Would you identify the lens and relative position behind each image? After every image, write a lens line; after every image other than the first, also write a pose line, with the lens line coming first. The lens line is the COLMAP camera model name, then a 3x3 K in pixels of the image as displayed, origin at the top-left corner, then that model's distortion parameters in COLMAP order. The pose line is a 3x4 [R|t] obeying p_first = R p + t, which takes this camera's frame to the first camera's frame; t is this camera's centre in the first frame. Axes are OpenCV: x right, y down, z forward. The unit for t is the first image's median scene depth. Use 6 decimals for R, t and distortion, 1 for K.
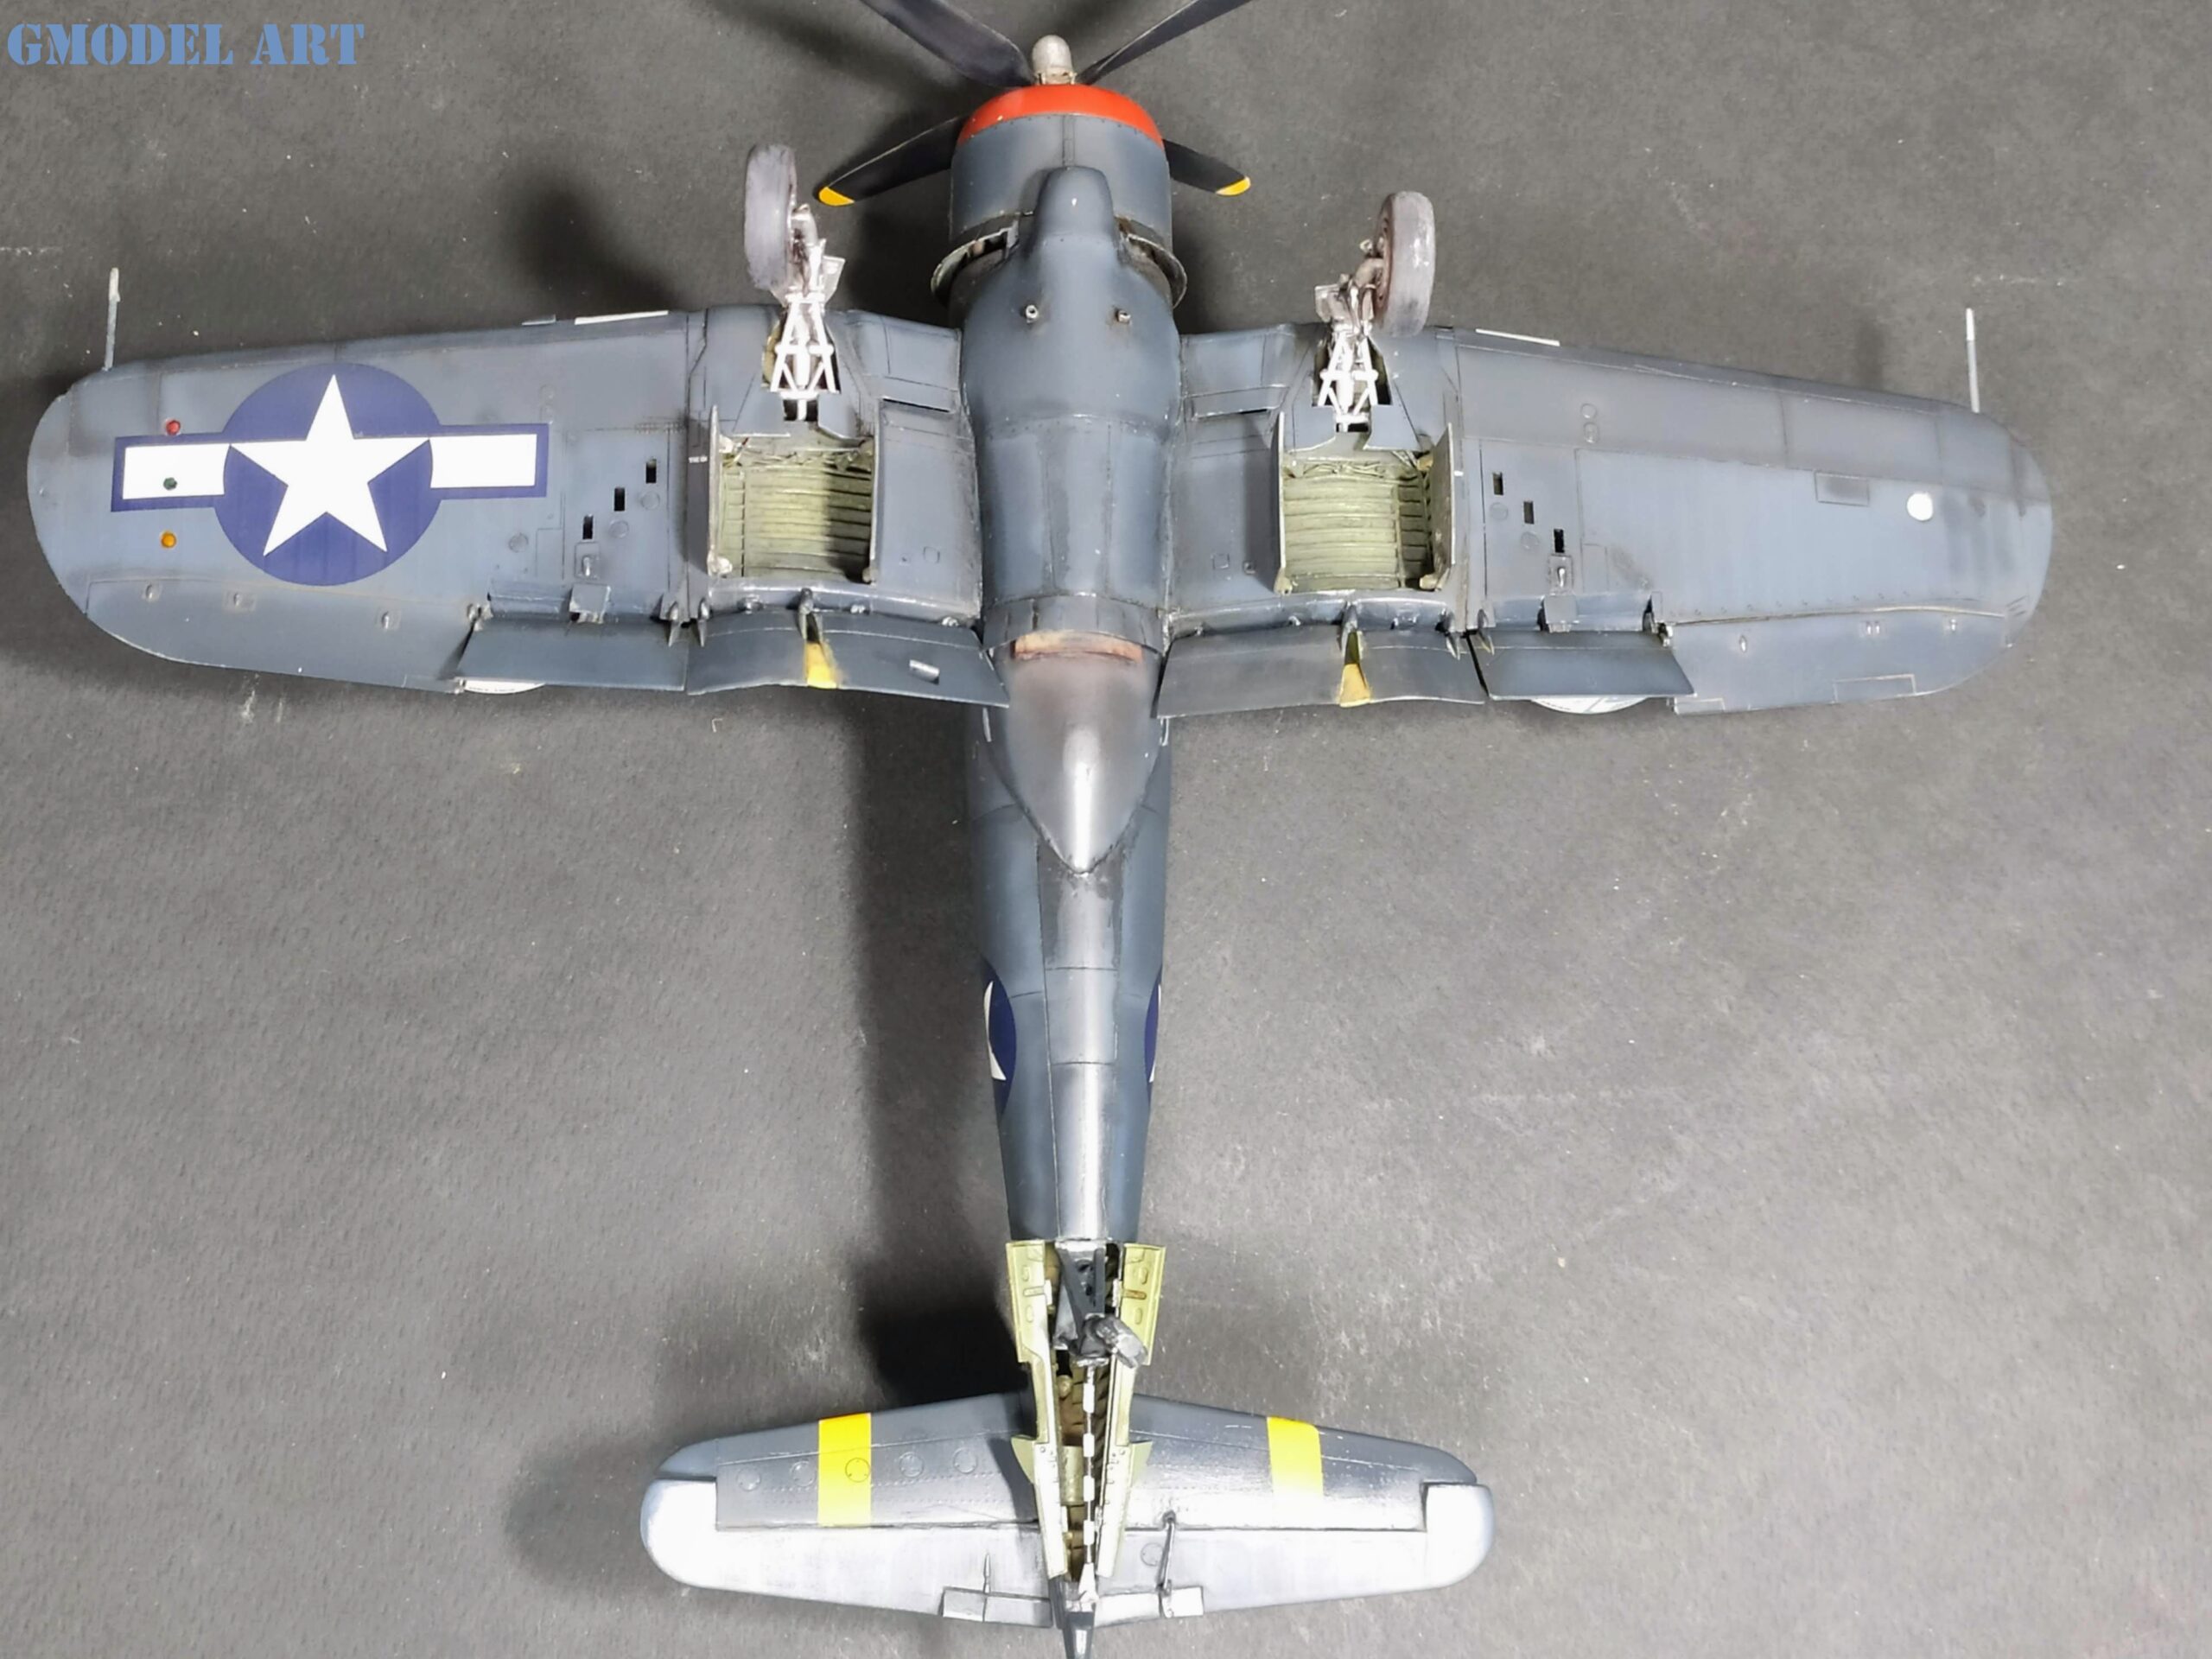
lens RADIAL K [[3442.6, 0, 1077.7], [0, 3442.6, 889.2], [0, 0, 1]] dist [0.041649, 0.000000]
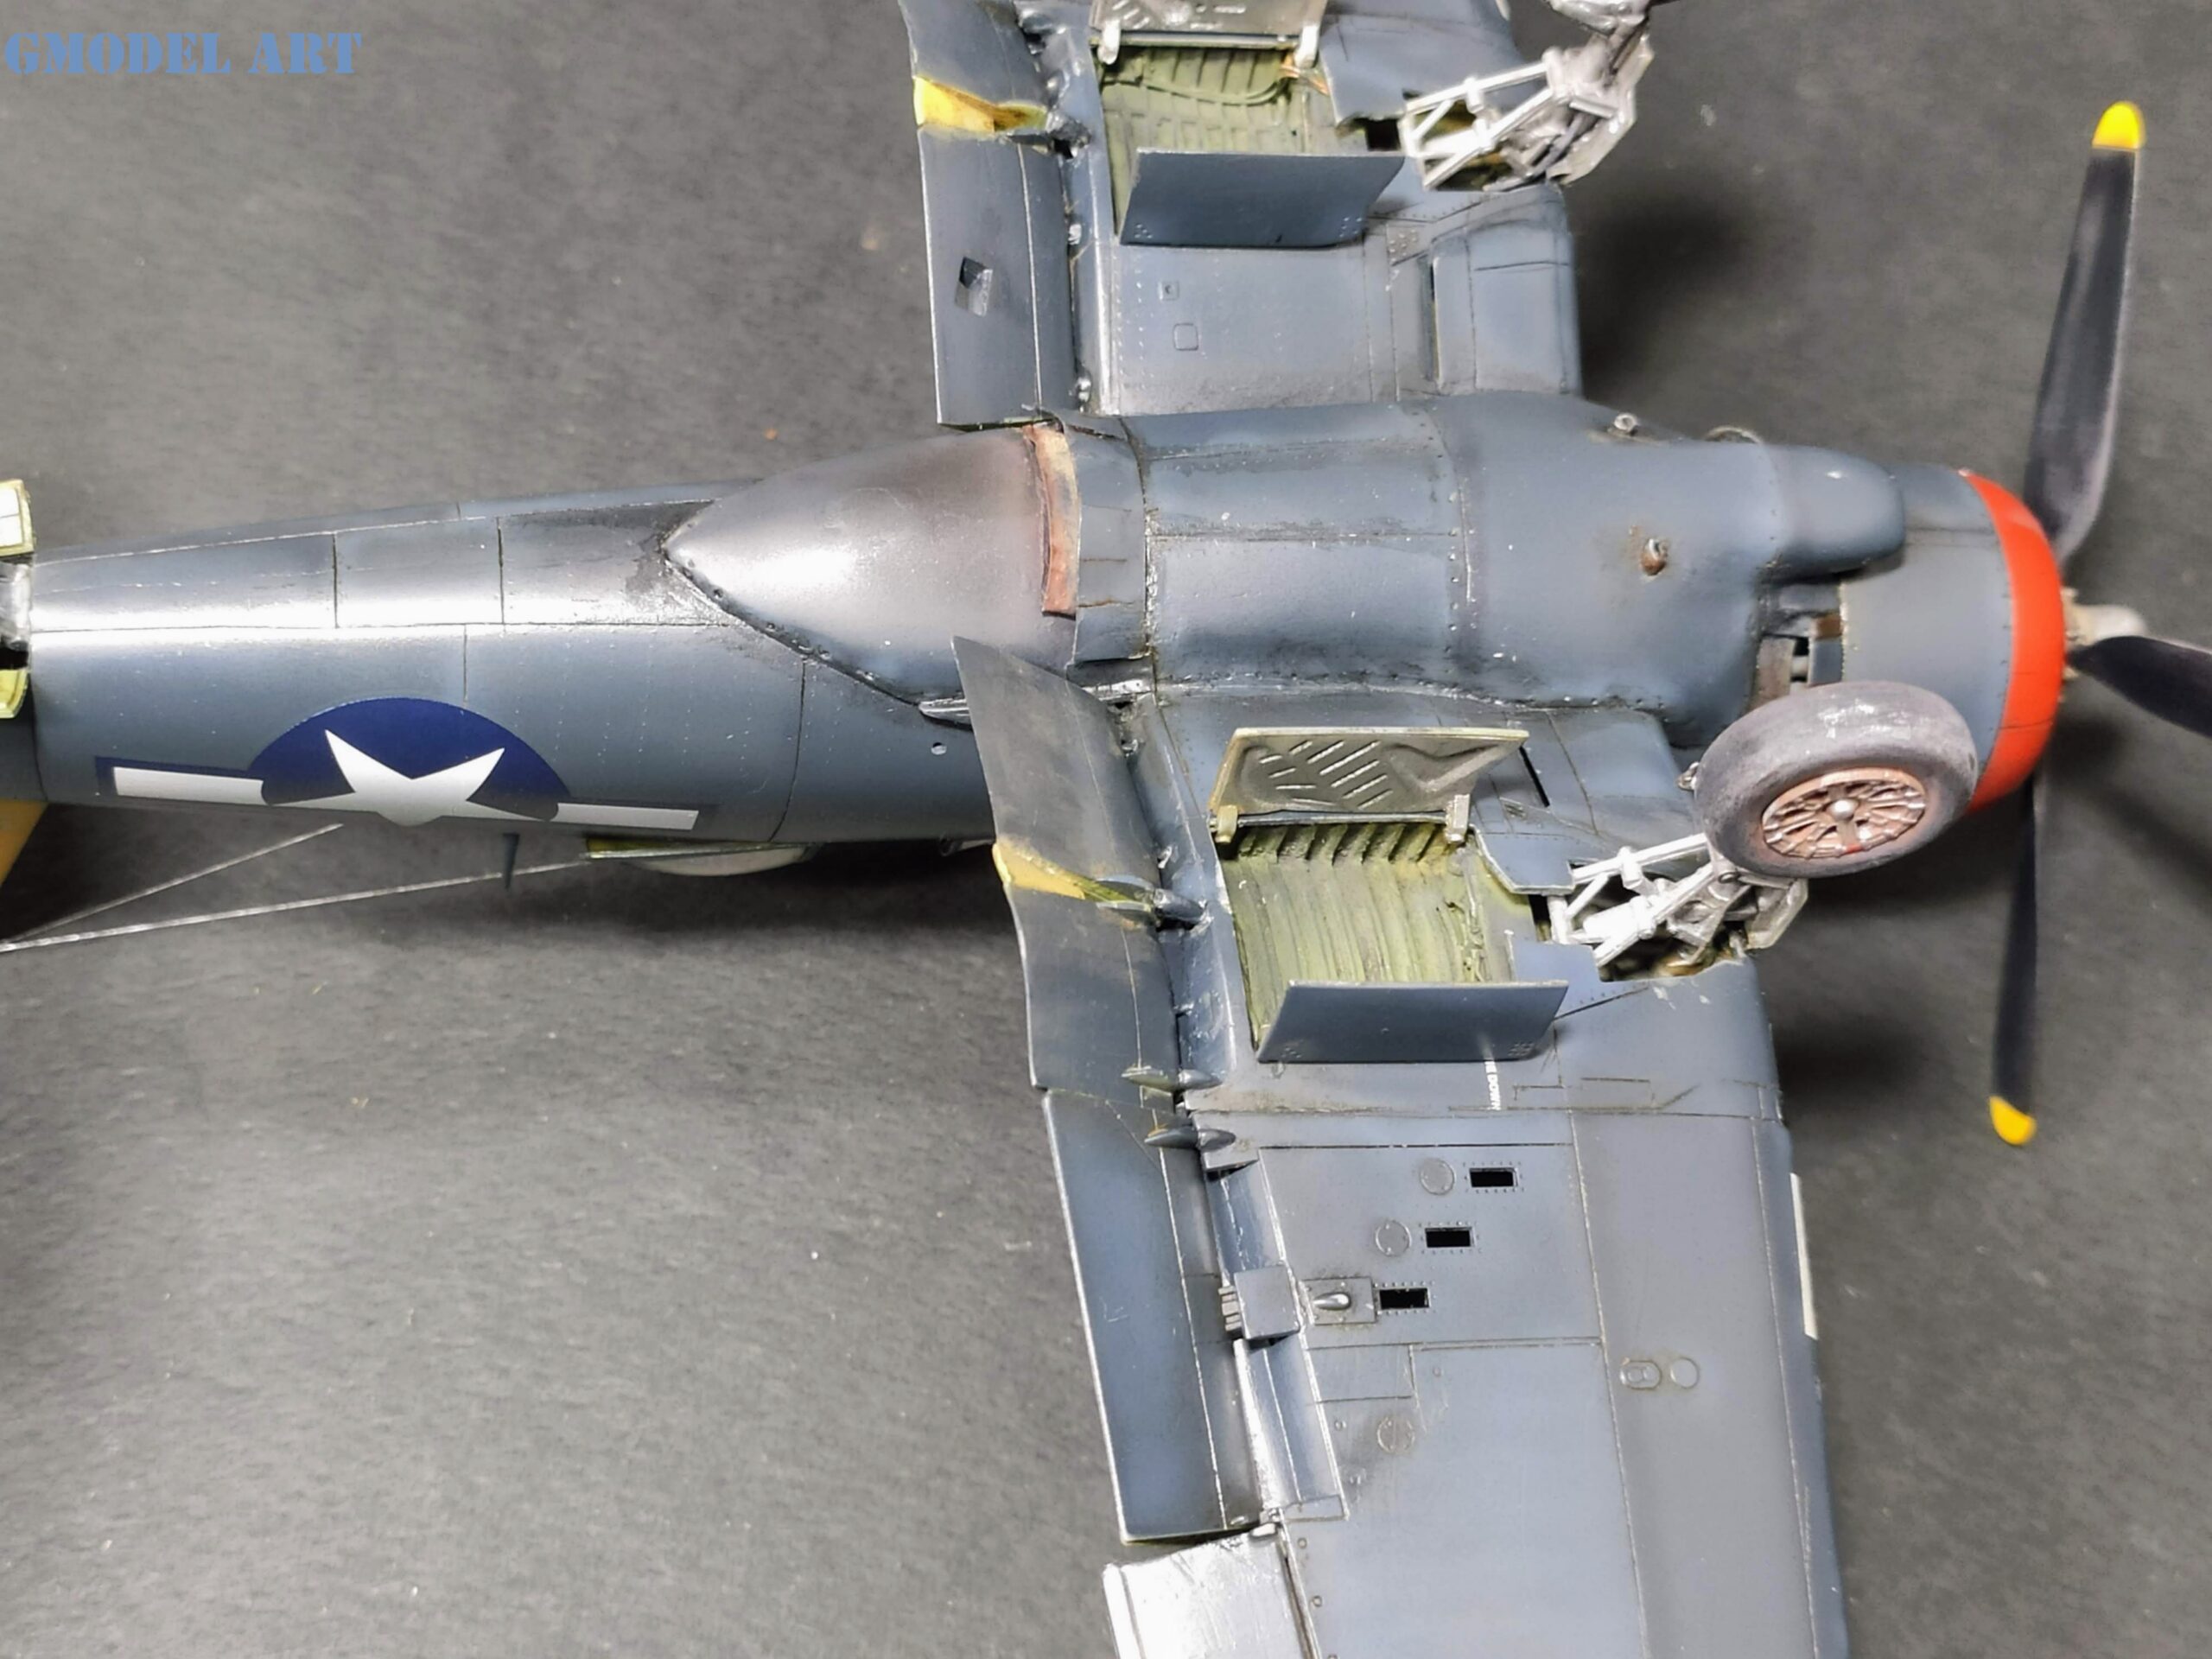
lens RADIAL K [[3442.6, 0, 1001.9], [0, 3442.6, 871.8], [0, 0, 1]] dist [0.041649, 0.000000]
pose [[0.114577, 0.822490, -0.557120, 0.369349], [-0.987231, 0.156747, 0.028375, -0.067469], [0.110665, 0.546755, 0.829947, 0.544050]]
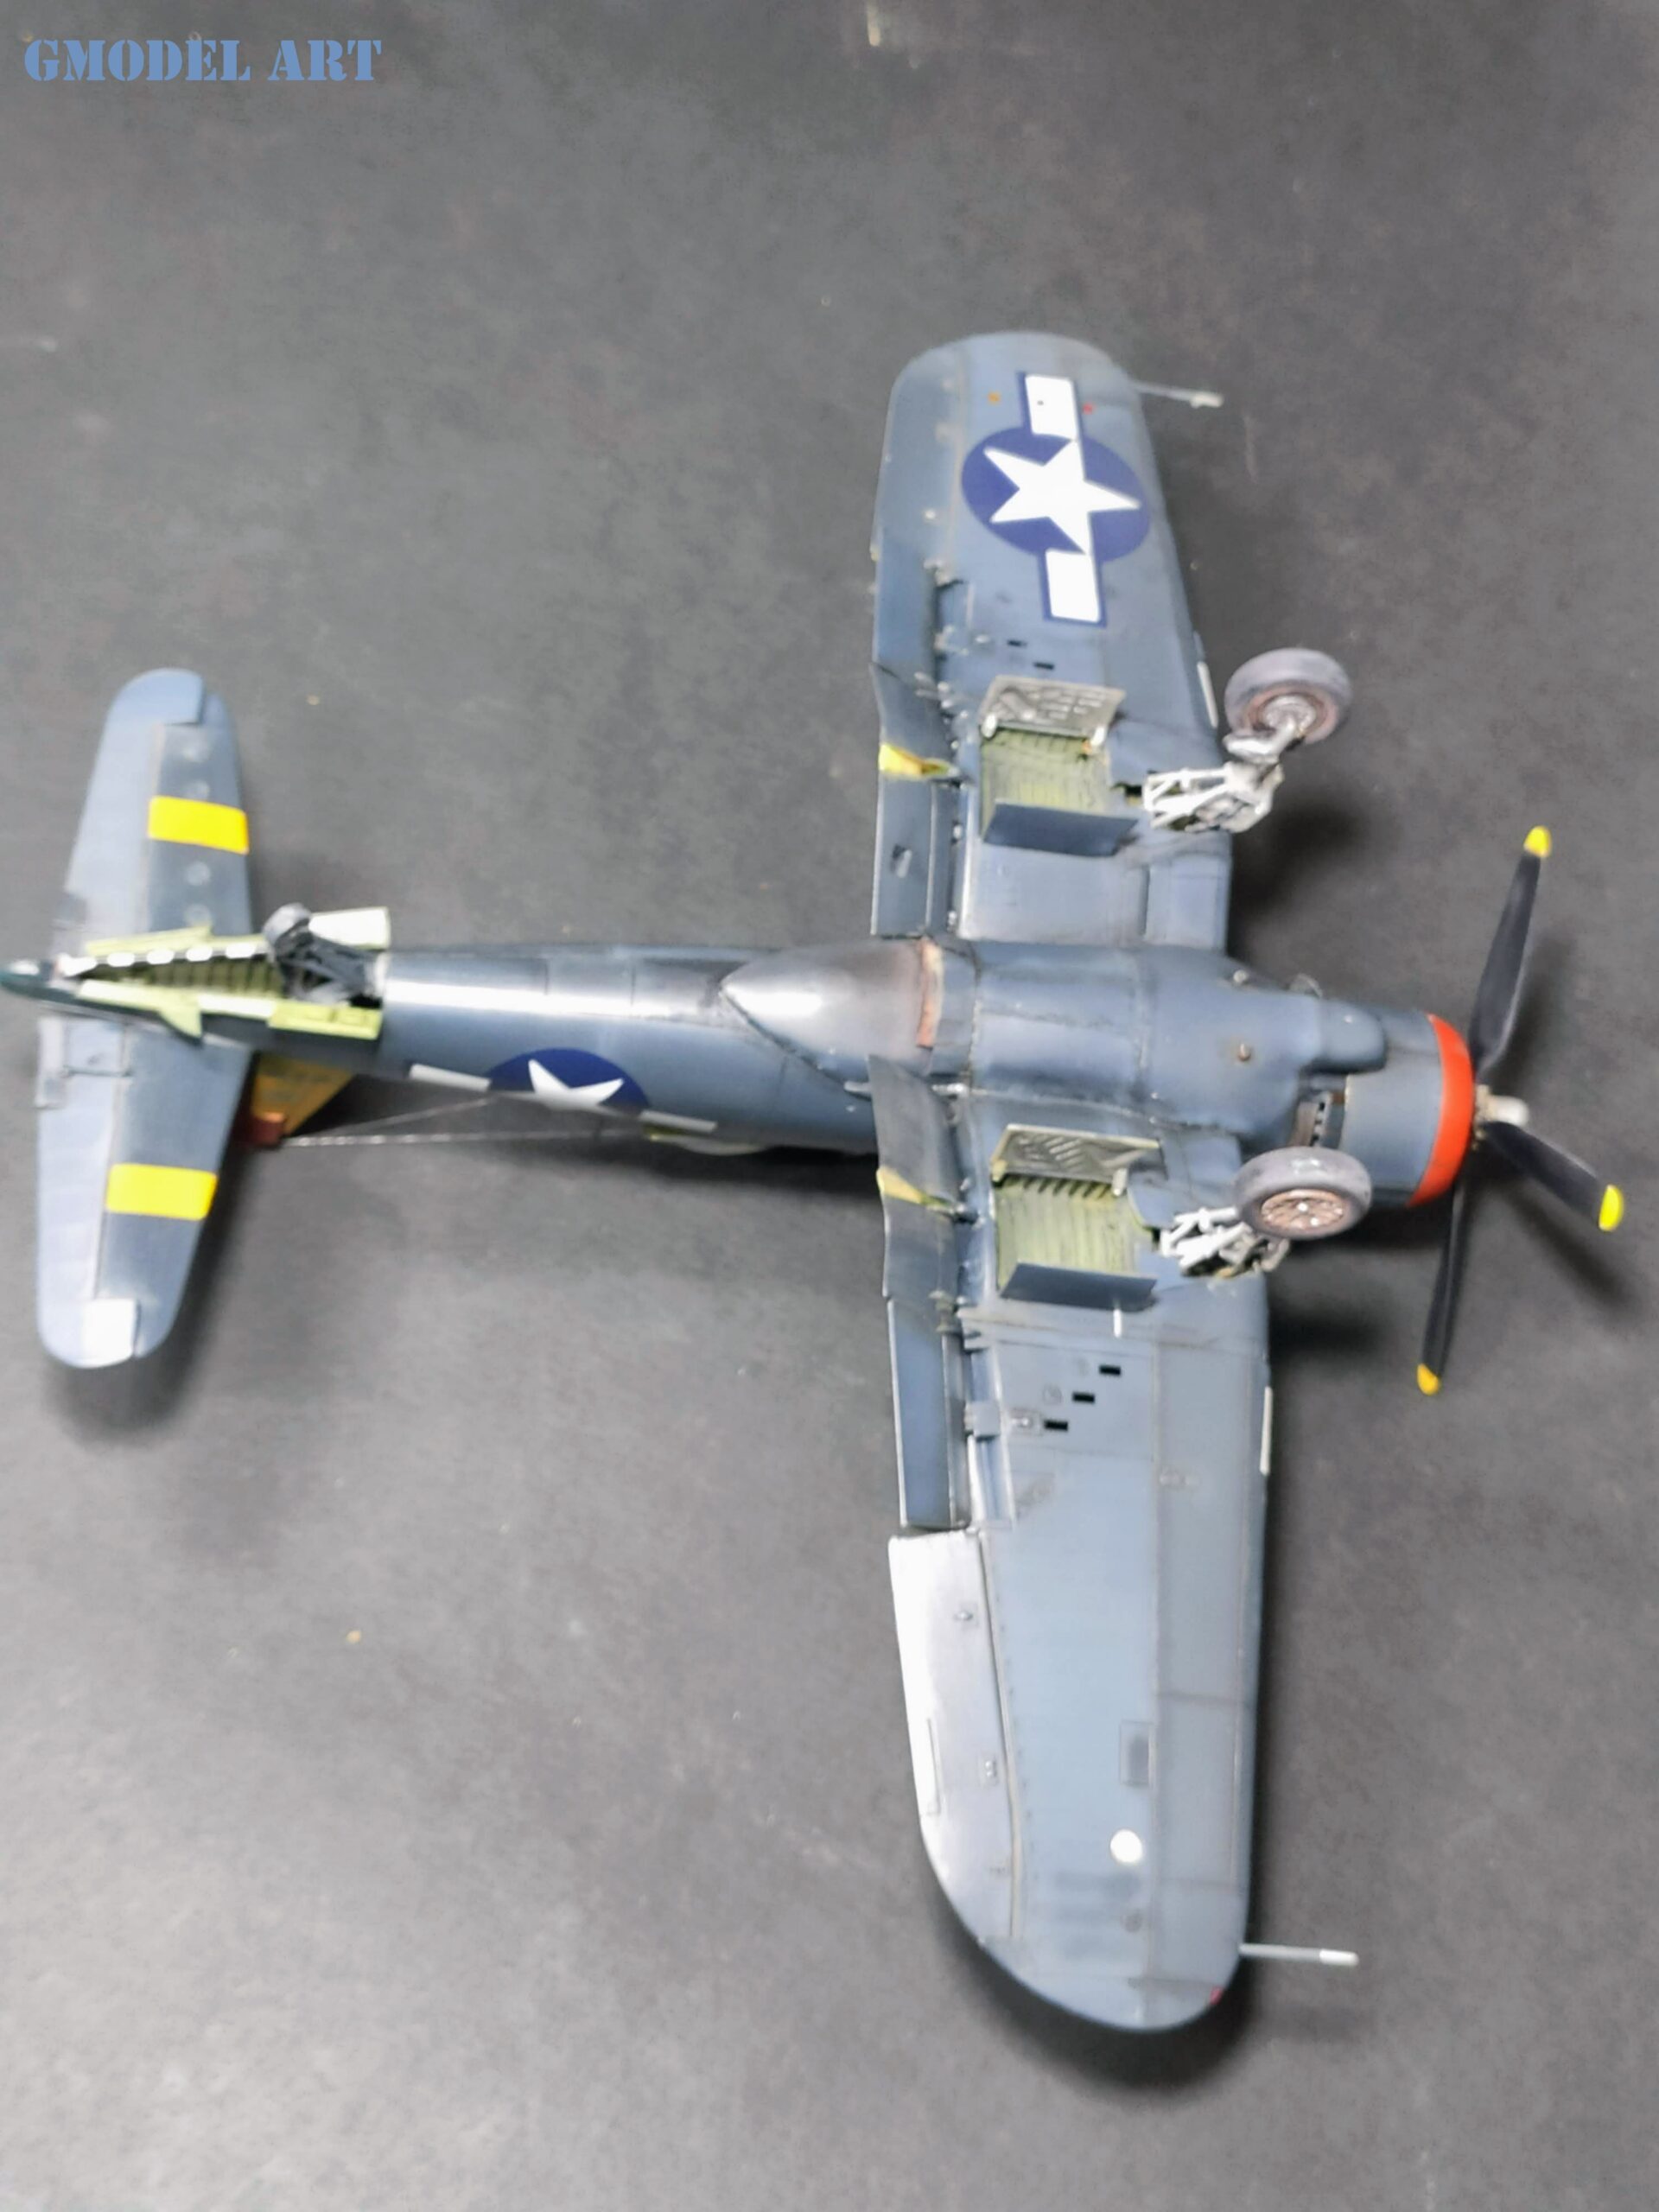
lens RADIAL K [[3442.6, 0, 783.9], [0, 3442.6, 1027.0], [0, 0, 1]] dist [0.041649, 0.000000]
pose [[0.008748, 0.826441, -0.562955, 0.616581], [-0.998718, 0.035291, 0.036290, -0.062690], [0.049859, 0.561916, 0.825690, 0.102810]]
